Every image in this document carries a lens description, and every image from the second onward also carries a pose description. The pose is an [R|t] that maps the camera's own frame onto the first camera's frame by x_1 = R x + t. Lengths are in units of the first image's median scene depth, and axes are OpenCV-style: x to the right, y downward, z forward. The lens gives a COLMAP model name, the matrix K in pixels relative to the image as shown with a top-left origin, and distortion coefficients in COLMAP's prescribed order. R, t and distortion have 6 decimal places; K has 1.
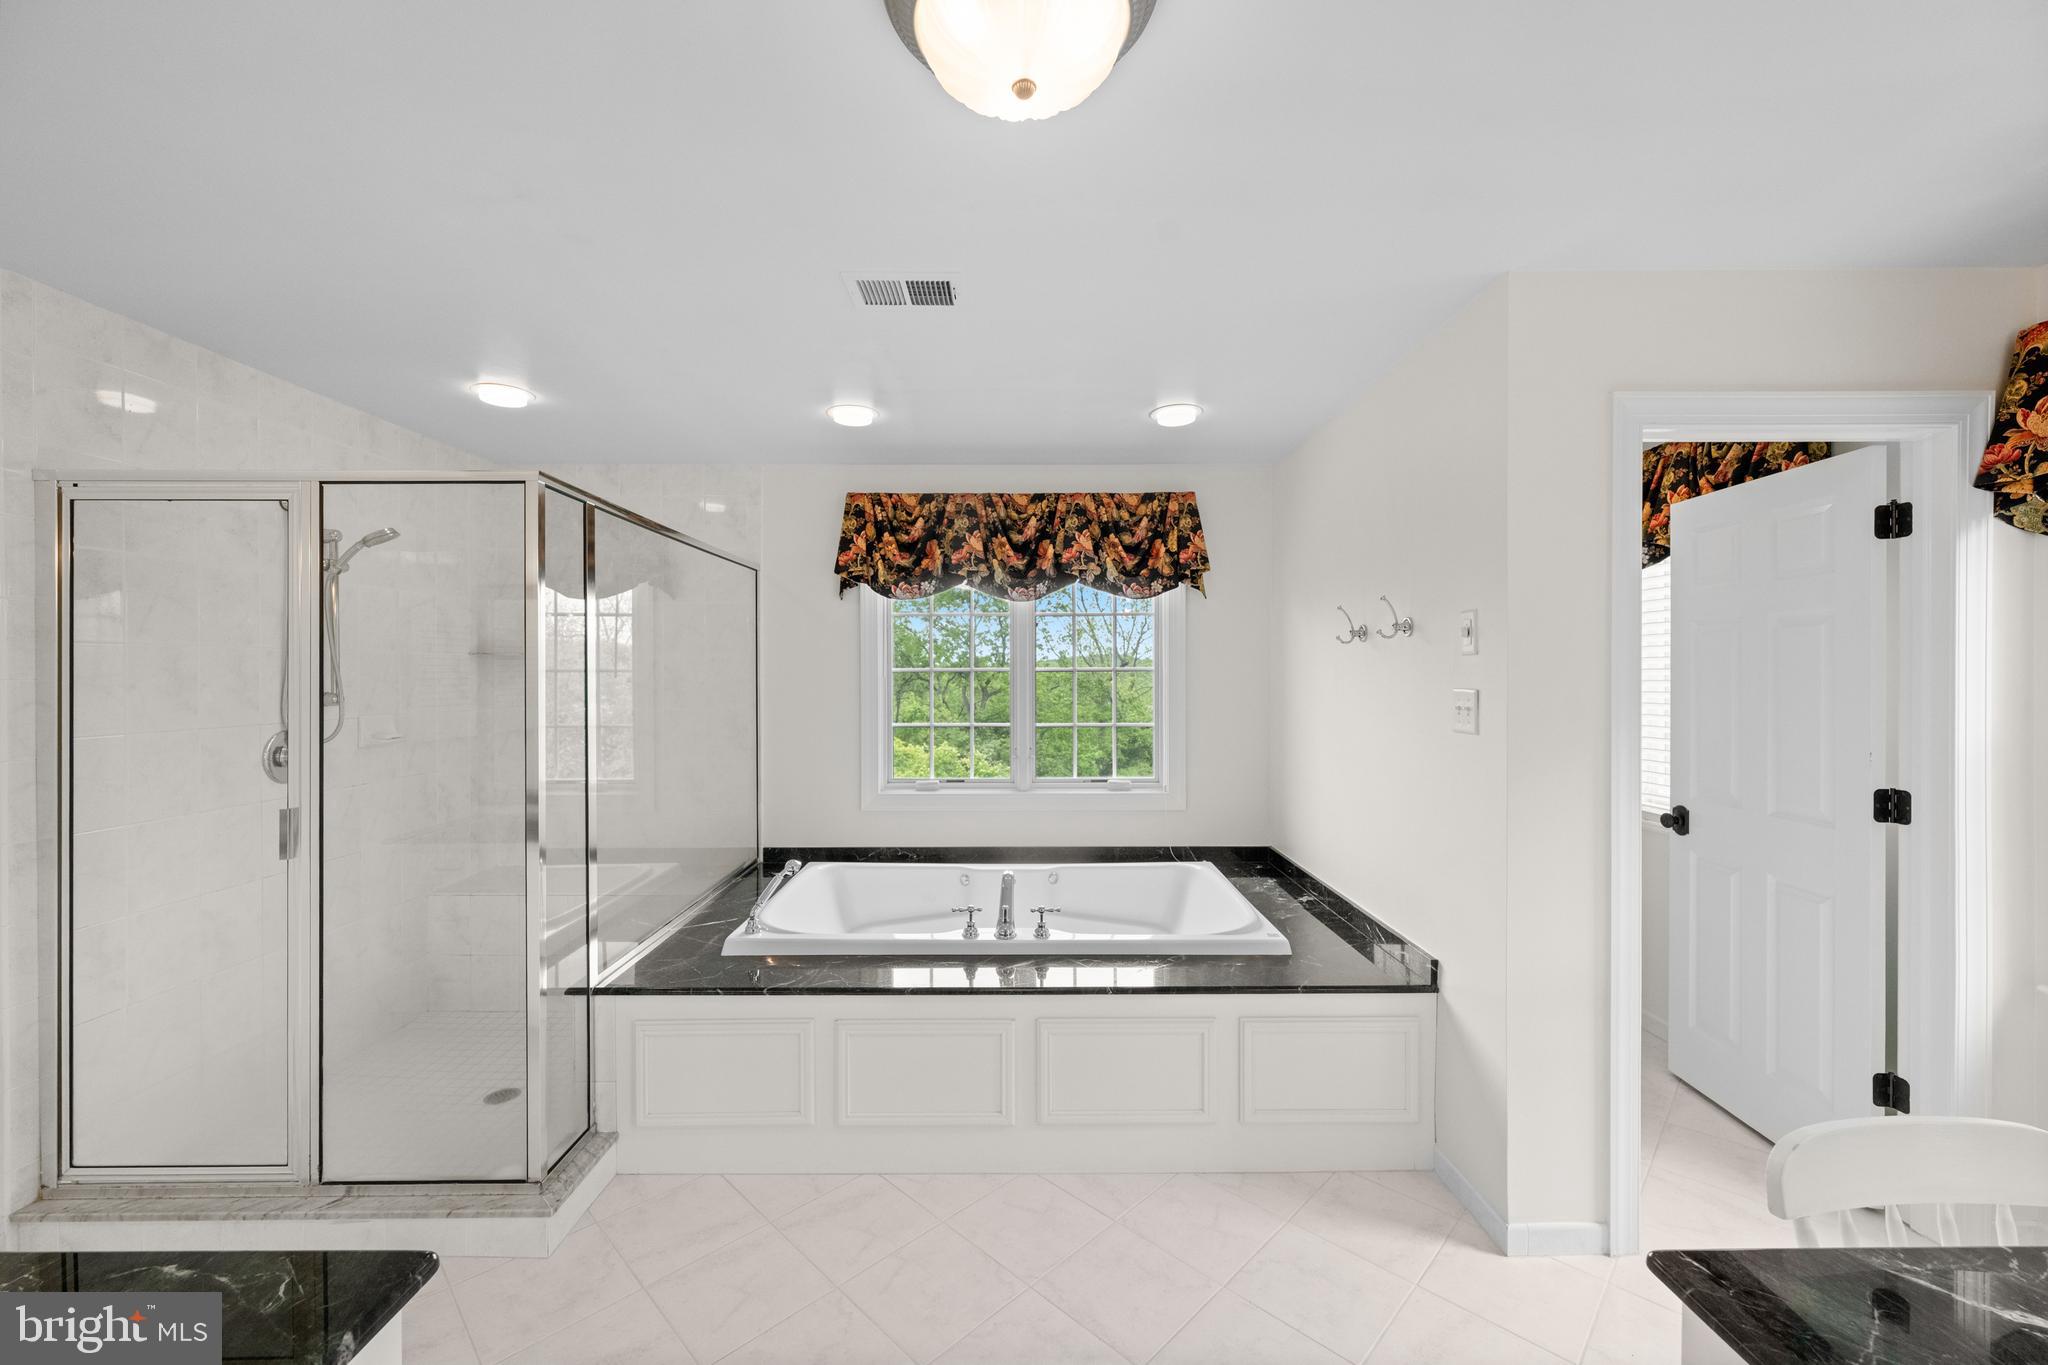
lens RADIAL K [[807.5, 0, 1013.4], [0, 807.5, 681.8], [0, 0, 1]] dist [0.009487, -0.000697]
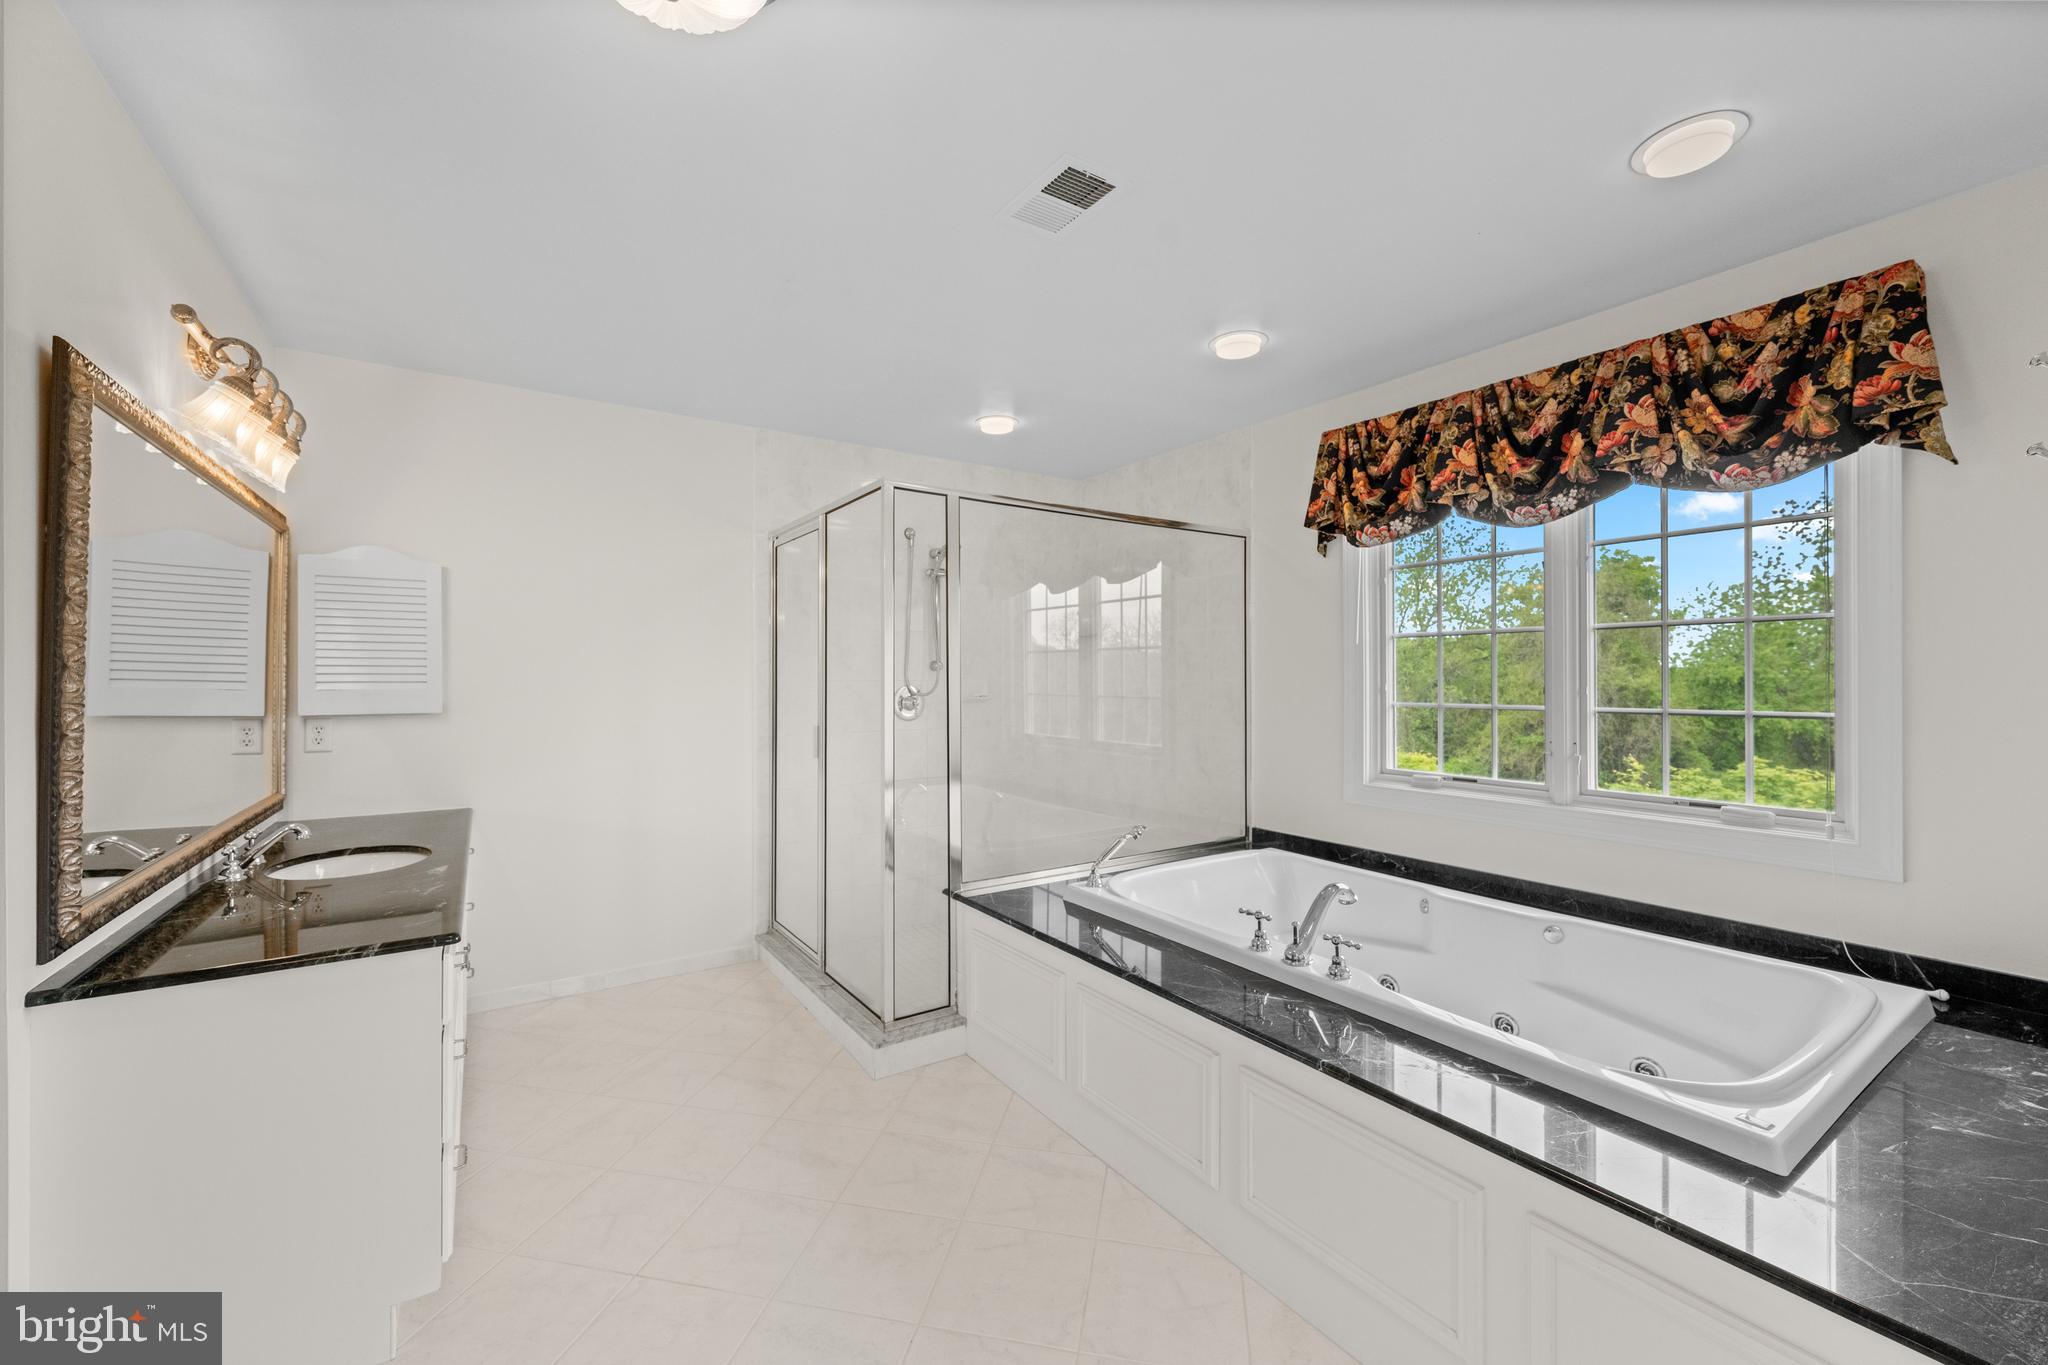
lens RADIAL K [[807.5, 0, 1017.7], [0, 807.5, 677.3], [0, 0, 1]] dist [0.009487, -0.000697]
pose [[0.559183, 0.001968, -0.829042, 0.338759], [-0.008733, 0.999956, -0.003517, 0.035615], [0.828999, 0.009206, 0.559175, 0.248509]]
